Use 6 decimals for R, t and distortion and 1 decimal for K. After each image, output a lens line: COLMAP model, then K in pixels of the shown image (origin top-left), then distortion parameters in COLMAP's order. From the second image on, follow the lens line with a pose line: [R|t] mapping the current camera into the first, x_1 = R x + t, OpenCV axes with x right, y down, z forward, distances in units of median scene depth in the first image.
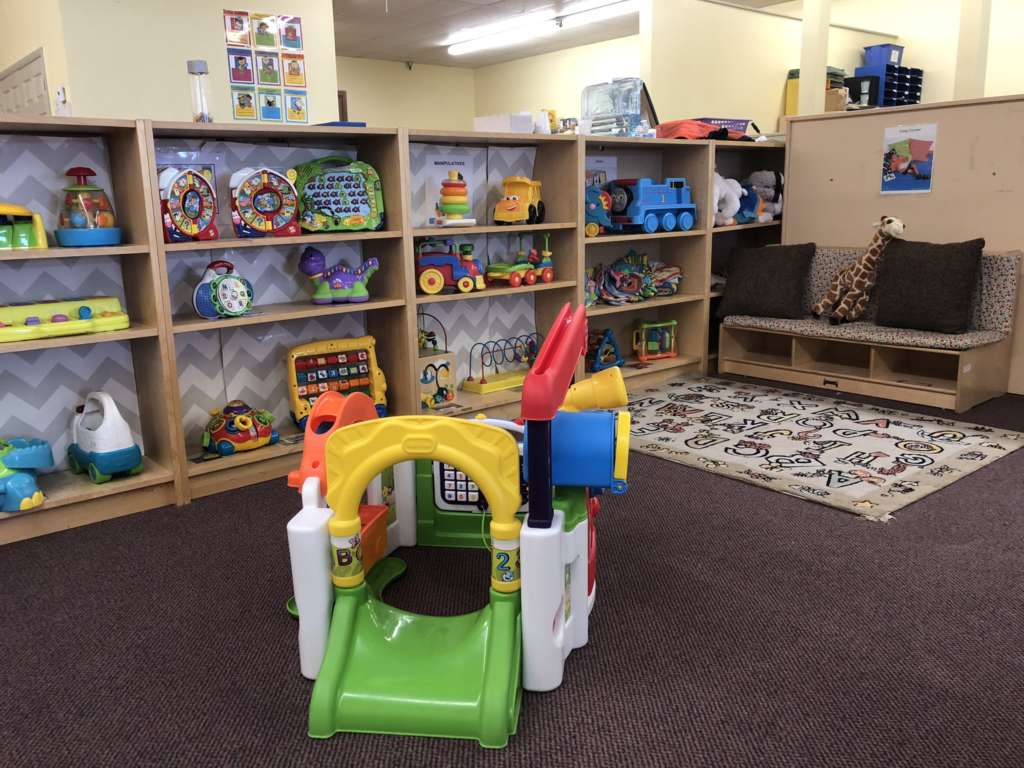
lens RADIAL K [[834.4, 0, 509.4], [0, 834.4, 384.0], [0, 0, 1]] dist [0.065028, -0.092938]
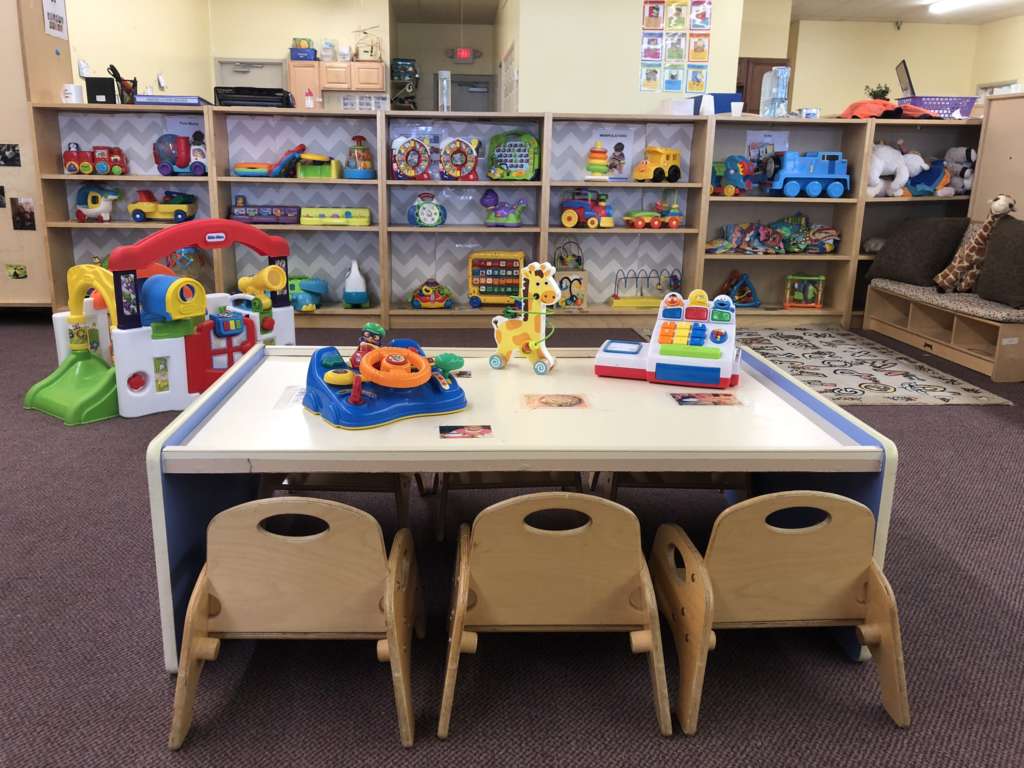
lens RADIAL K [[834.4, 0, 509.4], [0, 834.4, 384.0], [0, 0, 1]] dist [0.065028, -0.092938]
pose [[0.810669, 0.186612, -0.554969, 0.651895], [-0.161631, 0.982343, 0.094218, 0.037288], [0.562753, 0.013321, 0.826518, -0.240867]]
